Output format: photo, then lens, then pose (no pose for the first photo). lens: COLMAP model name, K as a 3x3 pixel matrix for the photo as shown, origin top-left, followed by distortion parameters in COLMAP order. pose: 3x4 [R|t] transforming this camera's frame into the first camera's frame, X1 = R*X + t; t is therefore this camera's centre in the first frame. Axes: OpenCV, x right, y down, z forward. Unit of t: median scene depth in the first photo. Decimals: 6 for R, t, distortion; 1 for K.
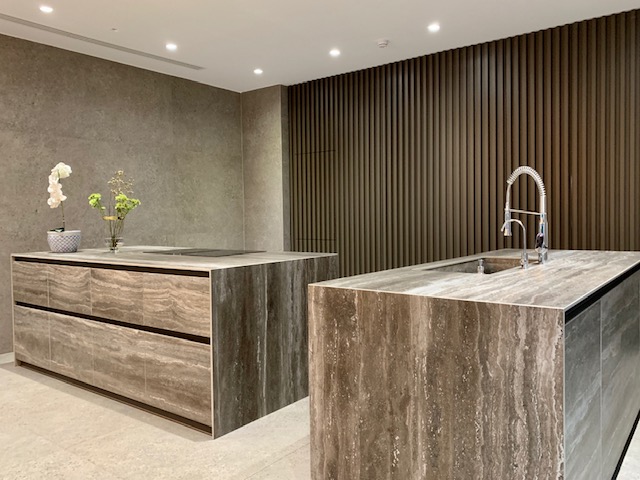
lens RADIAL K [[522.1, 0, 319.7], [0, 522.1, 223.8], [0, 0, 1]] dist [0.006502, -0.007092]
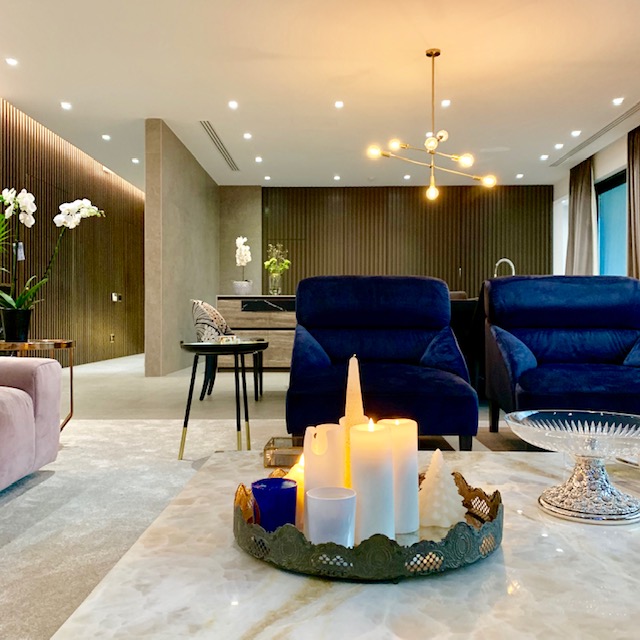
lens RADIAL K [[654.3, 0, 307.4], [0, 654.3, 301.8], [0, 0, 1]] dist [-0.005804, -0.006467]
pose [[0.811027, 0.029598, 0.584259, -2.053469], [-0.003856, 0.998968, -0.045254, 0.223146], [-0.584995, 0.034449, 0.810305, -0.881388]]
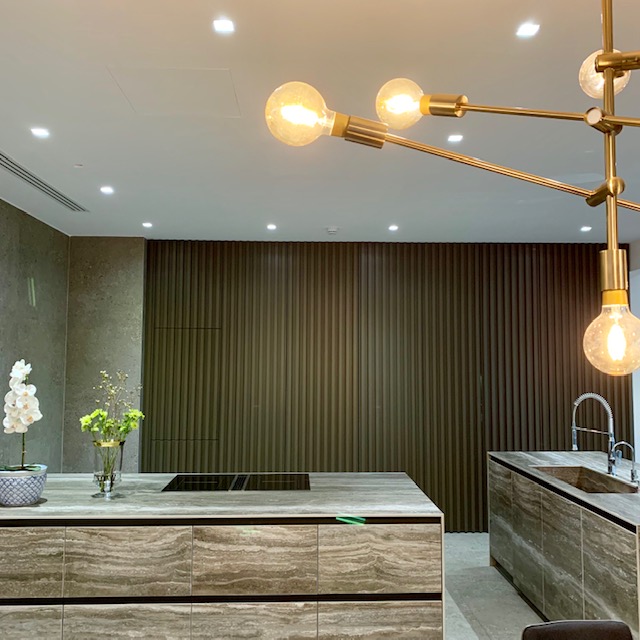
lens RADIAL K [[648.5, 0, 320.0], [0, 648.5, 320.0], [0, 0, 1]] dist [0.003414, 0.015402]
pose [[0.771806, 0.057736, 0.633232, -1.034163], [-0.004889, 0.996379, -0.084888, -0.143076], [-0.635840, 0.062421, 0.769293, 0.226472]]
